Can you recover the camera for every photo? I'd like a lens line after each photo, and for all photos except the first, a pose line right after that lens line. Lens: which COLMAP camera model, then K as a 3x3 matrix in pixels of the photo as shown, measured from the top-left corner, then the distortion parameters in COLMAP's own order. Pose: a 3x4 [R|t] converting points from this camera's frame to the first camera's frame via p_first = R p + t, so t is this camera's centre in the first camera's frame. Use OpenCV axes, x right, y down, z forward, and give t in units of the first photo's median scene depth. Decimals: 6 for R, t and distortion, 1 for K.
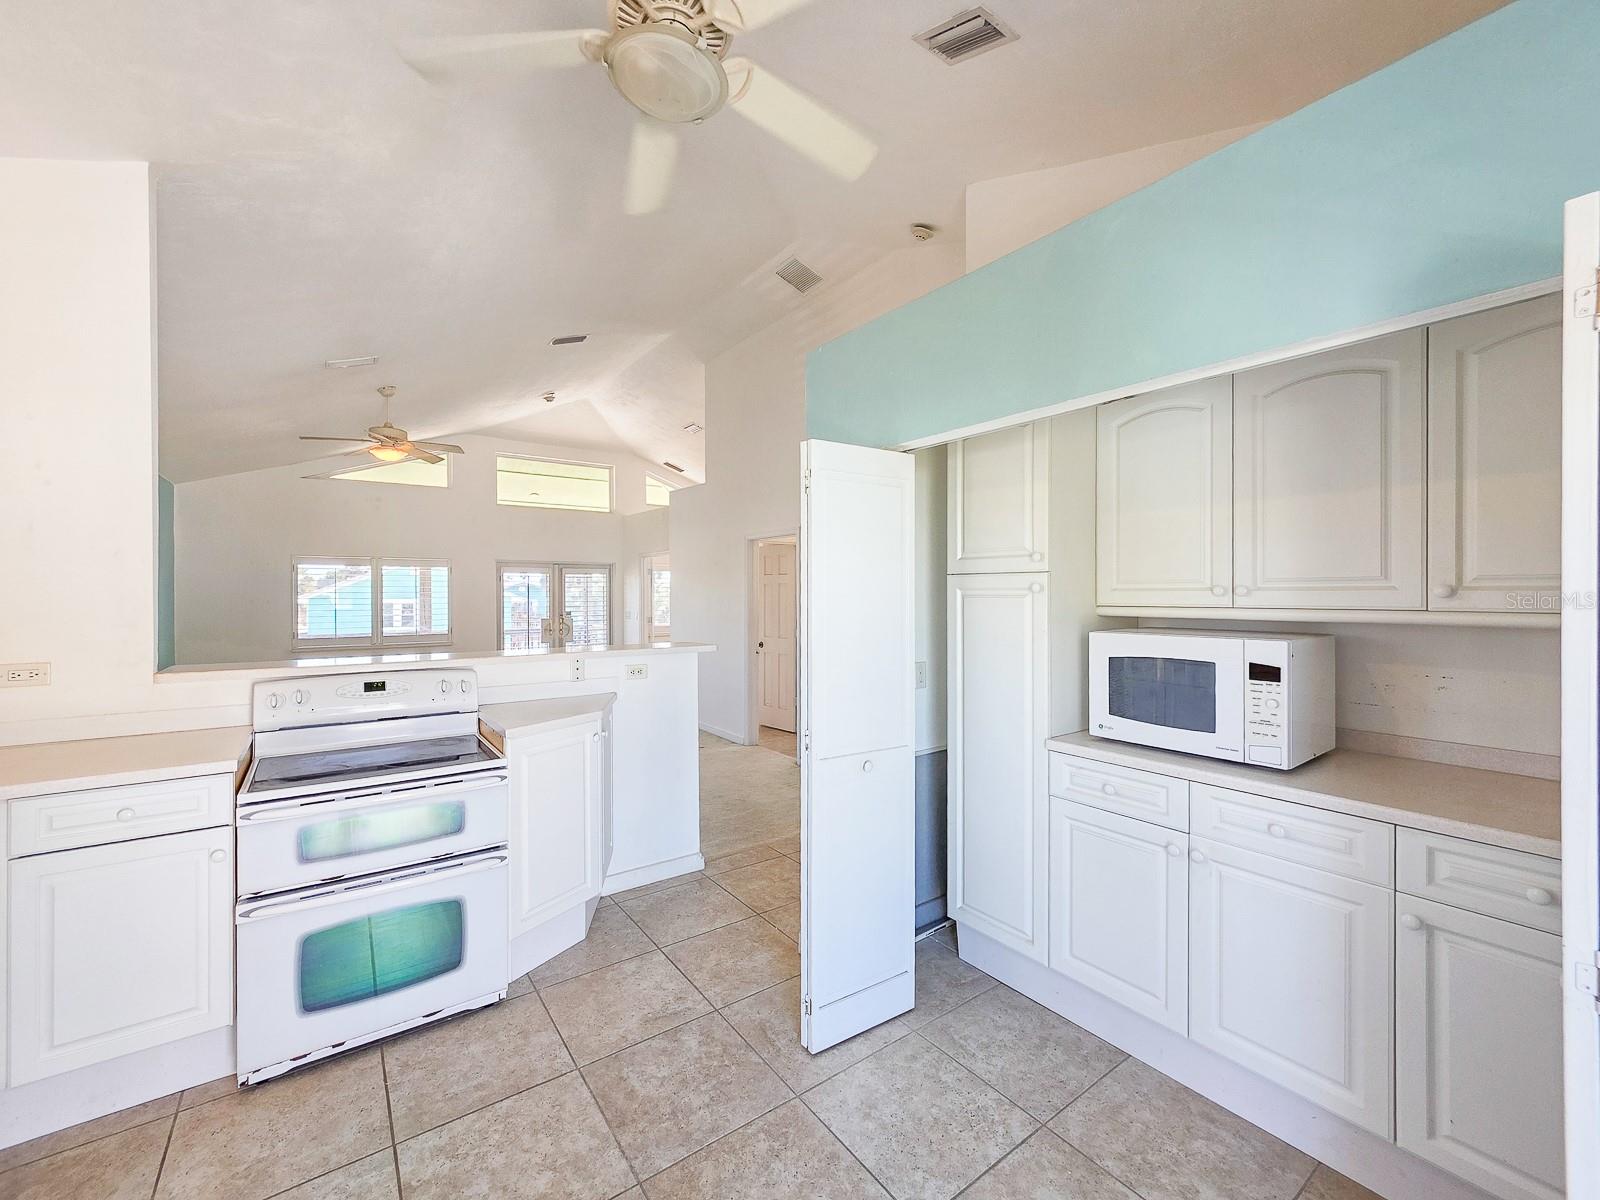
lens RADIAL K [[655.1, 0, 747.7], [0, 655.1, 599.3], [0, 0, 1]] dist [-0.000370, -0.000036]
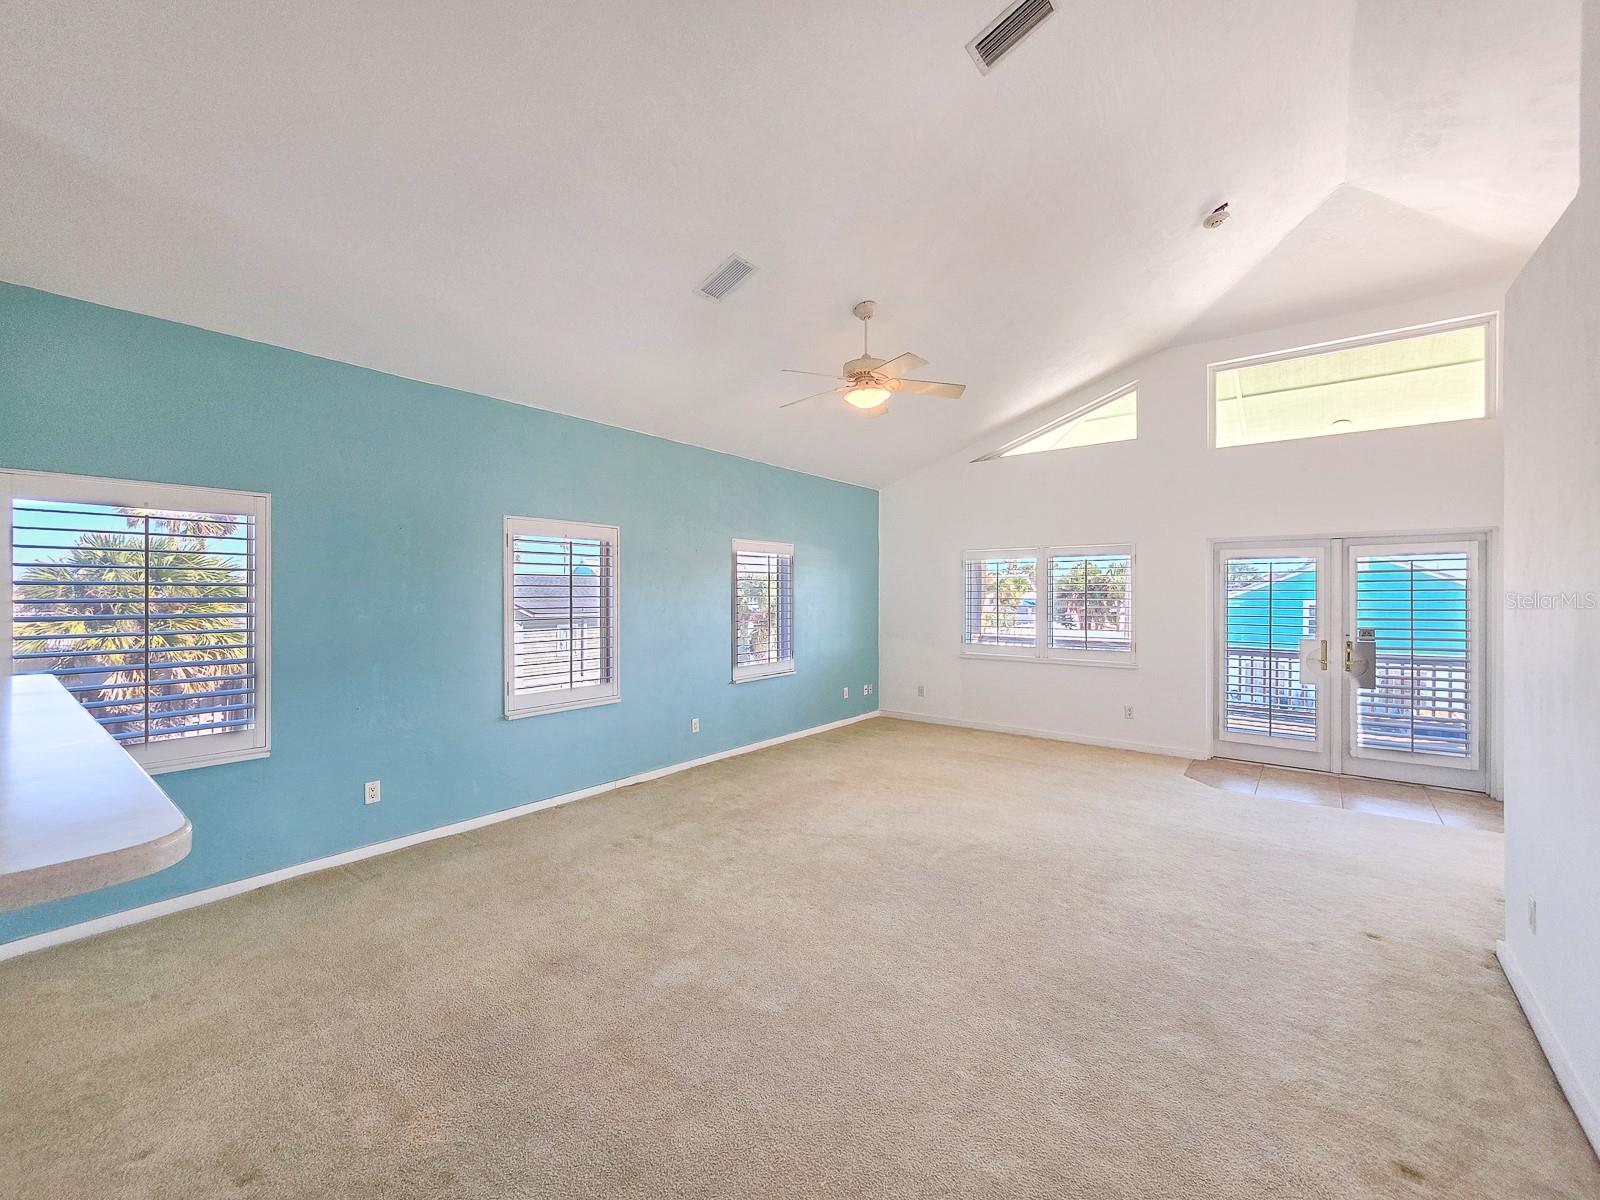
lens RADIAL K [[653.1, 0, 791.5], [0, 653.1, 593.8], [0, 0, 1]] dist [-0.000341, -0.000022]
pose [[0.351956, 0.001571, -0.936015, 0.051303], [-0.011010, 0.999936, -0.002462, -0.002968], [0.935952, 0.011172, 0.351951, 0.408710]]
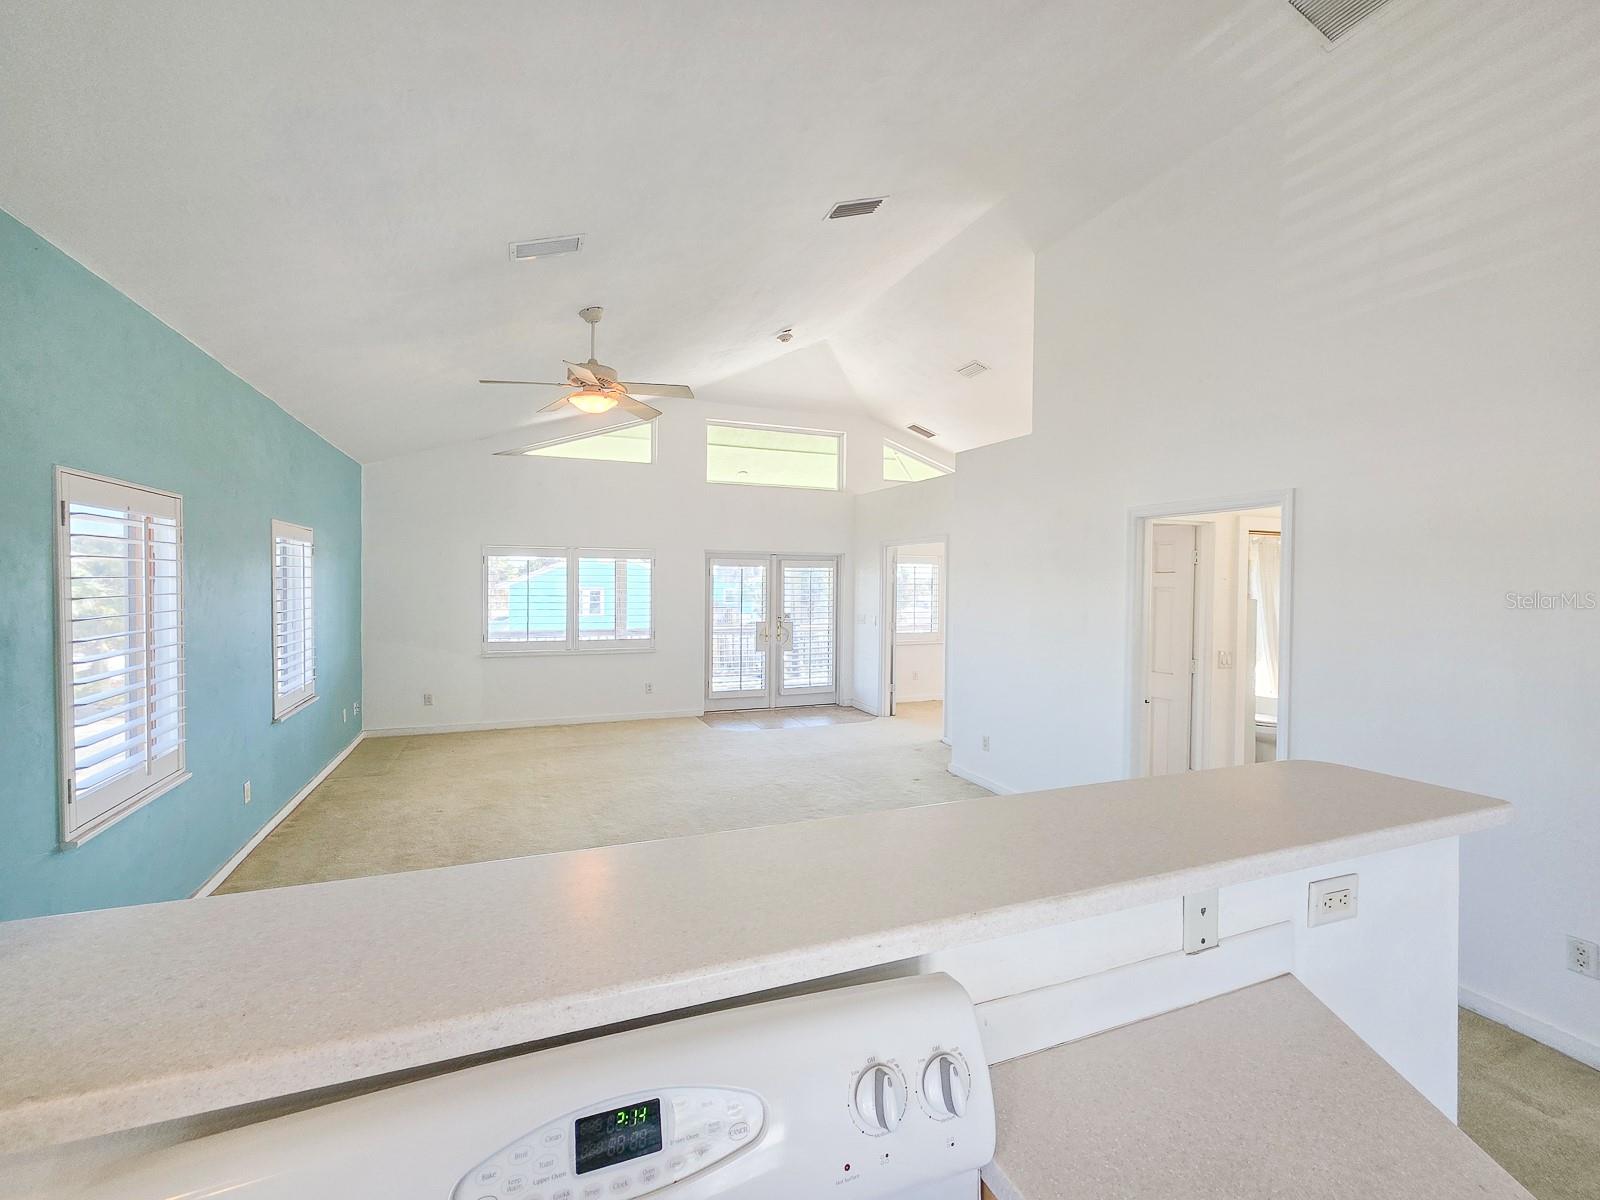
lens RADIAL K [[653.1, 0, 791.5], [0, 653.1, 593.8], [0, 0, 1]] dist [-0.000341, -0.000022]
pose [[0.982889, 0.011058, -0.183869, -0.124247], [-0.009525, 0.999912, 0.009221, -0.013581], [0.183955, -0.007312, 0.982908, 0.208544]]
